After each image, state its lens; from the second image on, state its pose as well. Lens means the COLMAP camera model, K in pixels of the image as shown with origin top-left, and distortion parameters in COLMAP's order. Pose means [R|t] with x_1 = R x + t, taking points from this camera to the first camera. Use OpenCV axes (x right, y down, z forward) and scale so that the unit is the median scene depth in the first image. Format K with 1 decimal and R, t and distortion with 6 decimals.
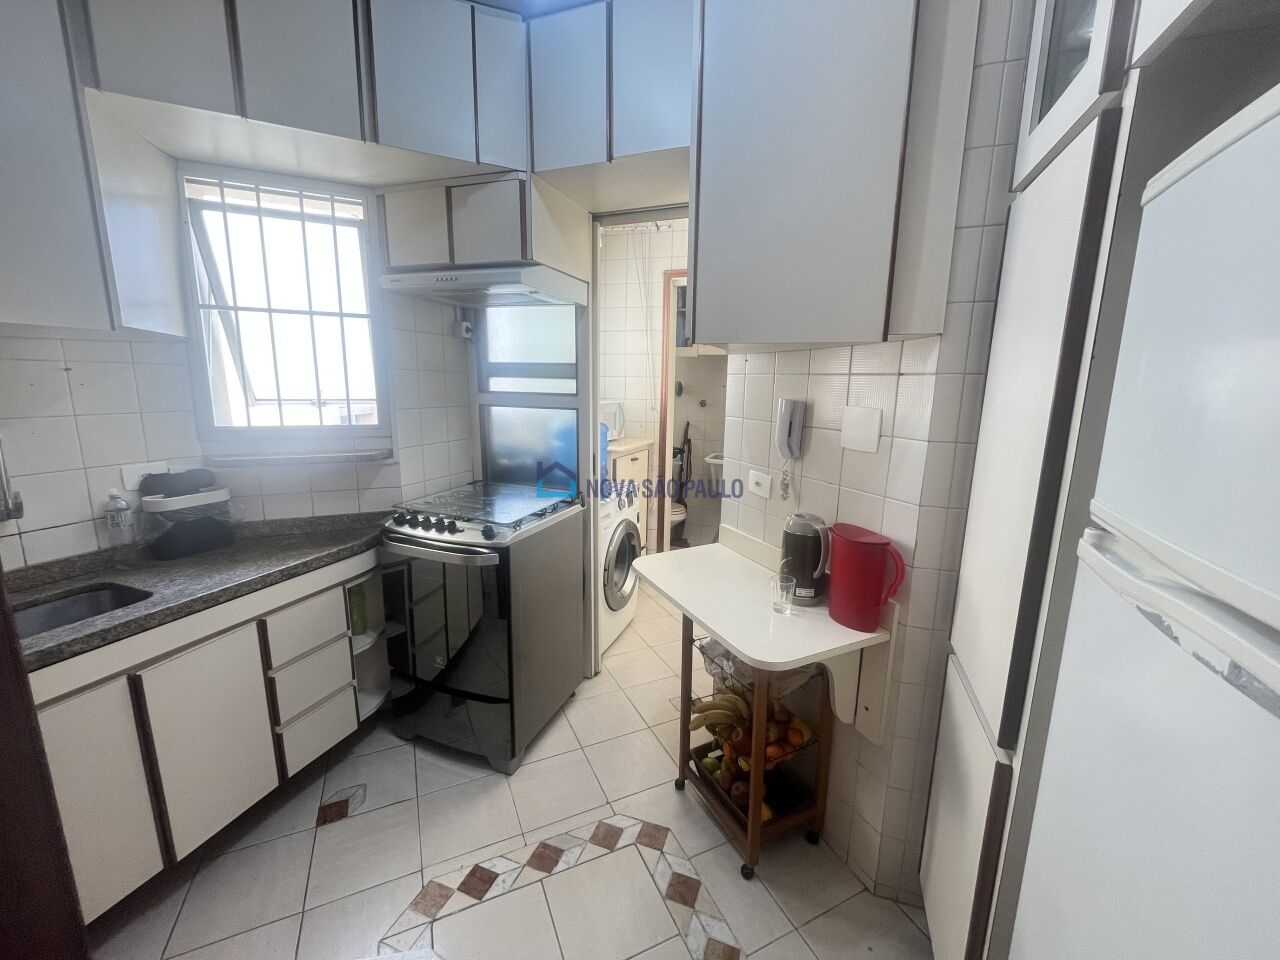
lens RADIAL K [[515.3, 0, 639.3], [0, 515.3, 476.5], [0, 0, 1]] dist [-0.001500, 0.000385]
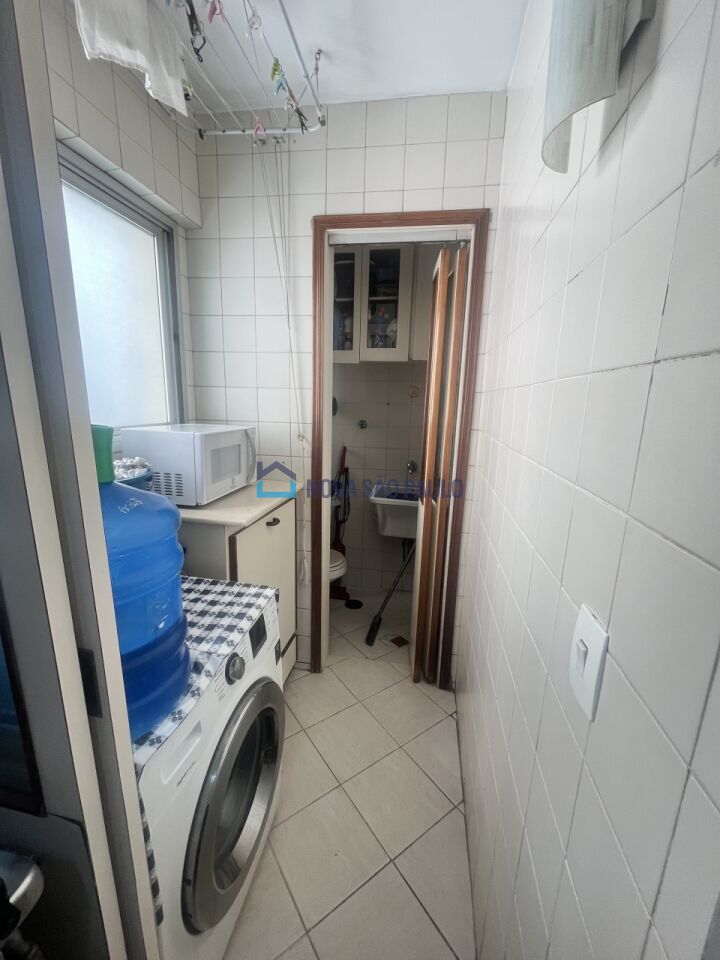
lens RADIAL K [[386.5, 0, 359.0], [0, 386.5, 484.0], [0, 0, 1]] dist [-0.001500, 0.000385]
pose [[0.984754, -0.023882, 0.172307, 0.012553], [0.016783, 0.998954, 0.042543, -0.087562], [-0.173143, -0.039002, 0.984124, 0.473160]]
